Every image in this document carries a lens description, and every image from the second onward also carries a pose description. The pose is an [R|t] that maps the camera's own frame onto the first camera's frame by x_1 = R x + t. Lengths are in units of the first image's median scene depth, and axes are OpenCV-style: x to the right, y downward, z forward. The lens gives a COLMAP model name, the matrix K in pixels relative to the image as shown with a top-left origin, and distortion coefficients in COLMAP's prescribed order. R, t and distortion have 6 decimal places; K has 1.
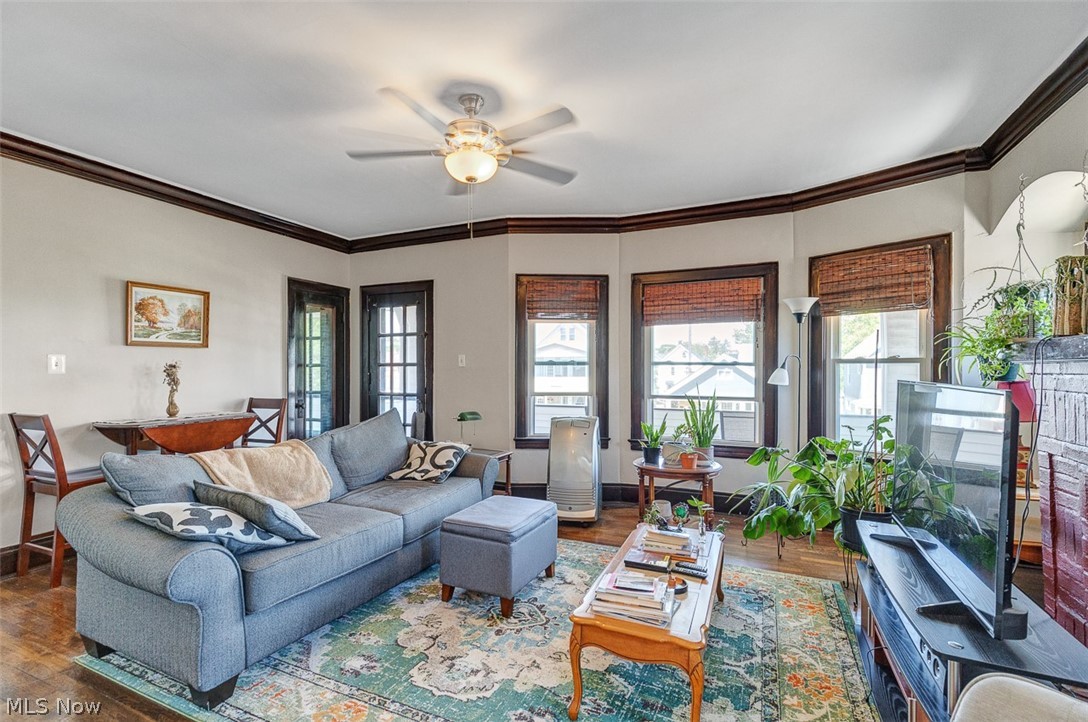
lens RADIAL K [[496.2, 0, 534.5], [0, 496.2, 362.4], [0, 0, 1]] dist [0.012711, -0.002342]
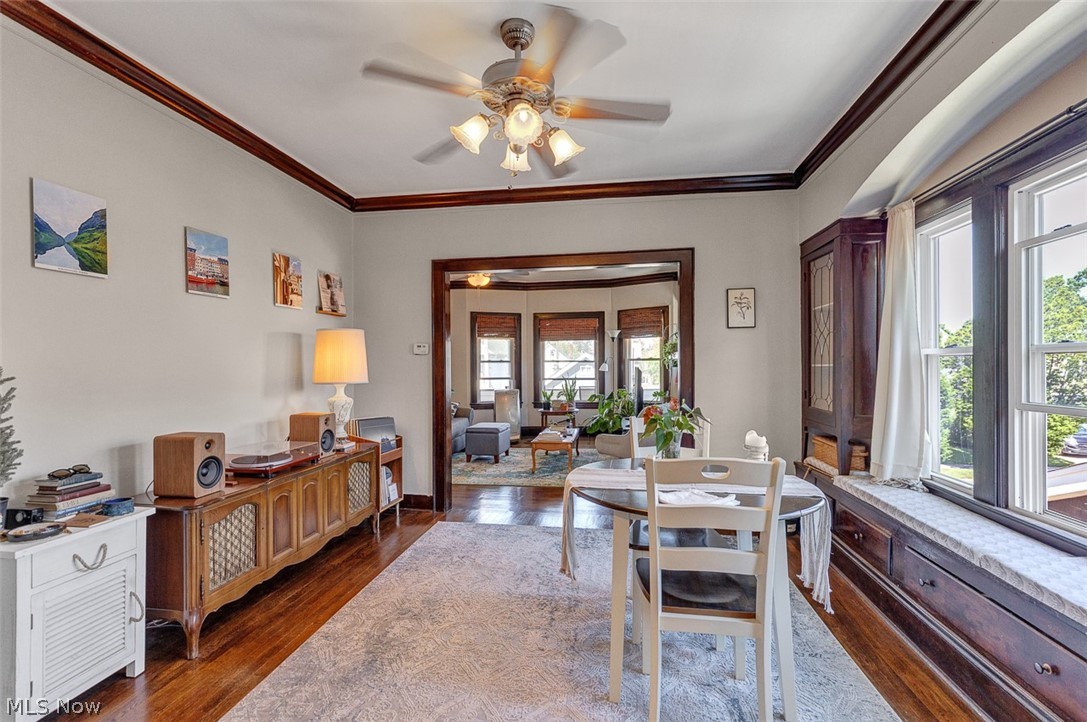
lens RADIAL K [[495.7, 0, 545.8], [0, 495.7, 363.4], [0, 0, 1]] dist [0.012711, -0.002342]
pose [[0.960454, -0.008767, 0.278300, -0.302191], [0.007226, 0.999952, 0.006565, -0.003348], [-0.278344, -0.004295, 0.960472, -0.864980]]
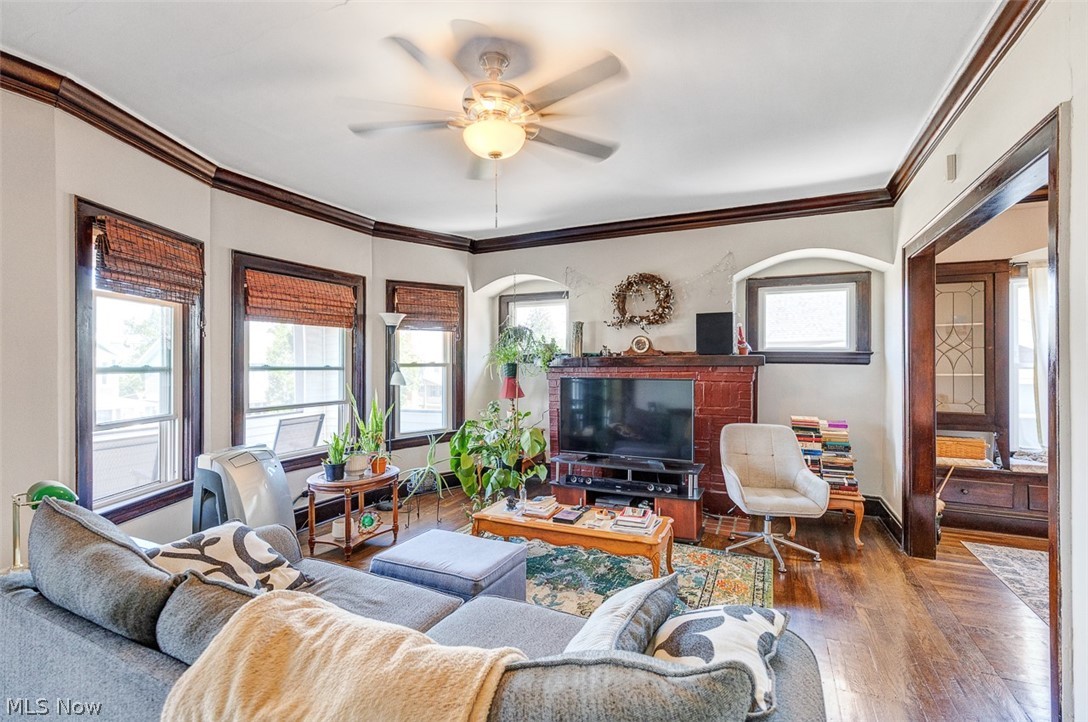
lens RADIAL K [[496.2, 0, 546.6], [0, 496.2, 363.7], [0, 0, 1]] dist [0.012711, -0.002342]
pose [[0.004183, -0.001446, 0.999990, -0.610008], [-0.008232, 0.999965, 0.001480, -0.011308], [-0.999957, -0.008238, 0.004171, 0.568934]]
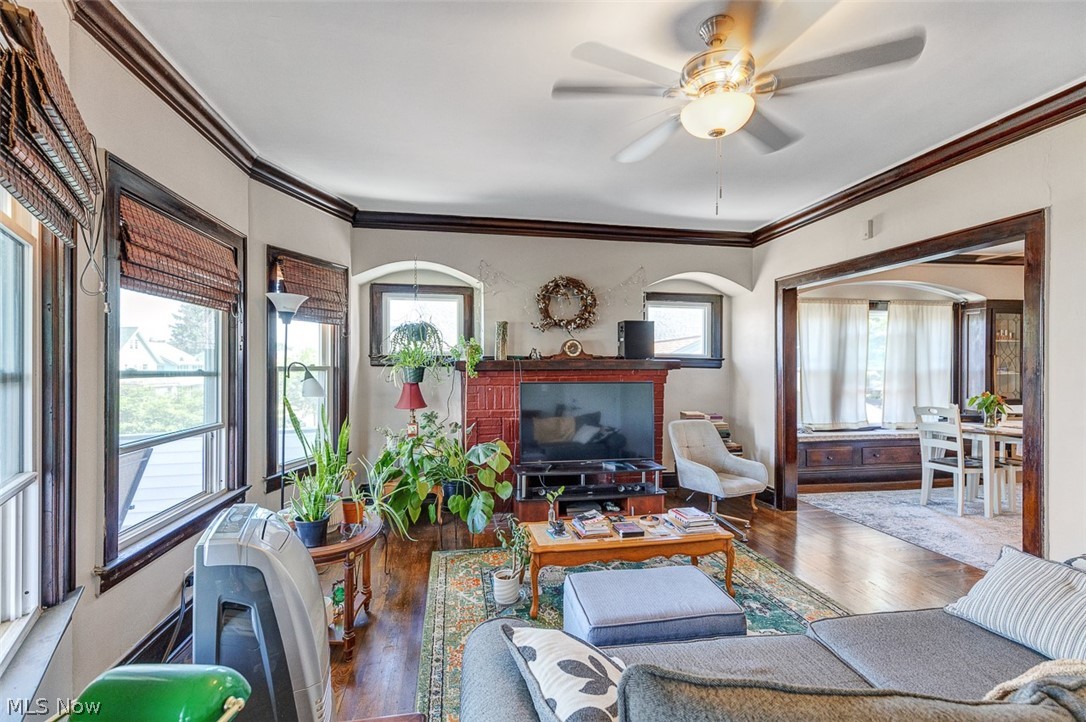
lens RADIAL K [[495.3, 0, 546.9], [0, 495.3, 366.9], [0, 0, 1]] dist [0.012711, -0.002342]
pose [[-0.585490, -0.000757, 0.810680, -0.372108], [-0.008857, 0.999946, -0.005463, -0.005973], [-0.810632, -0.010379, -0.585465, 1.036297]]
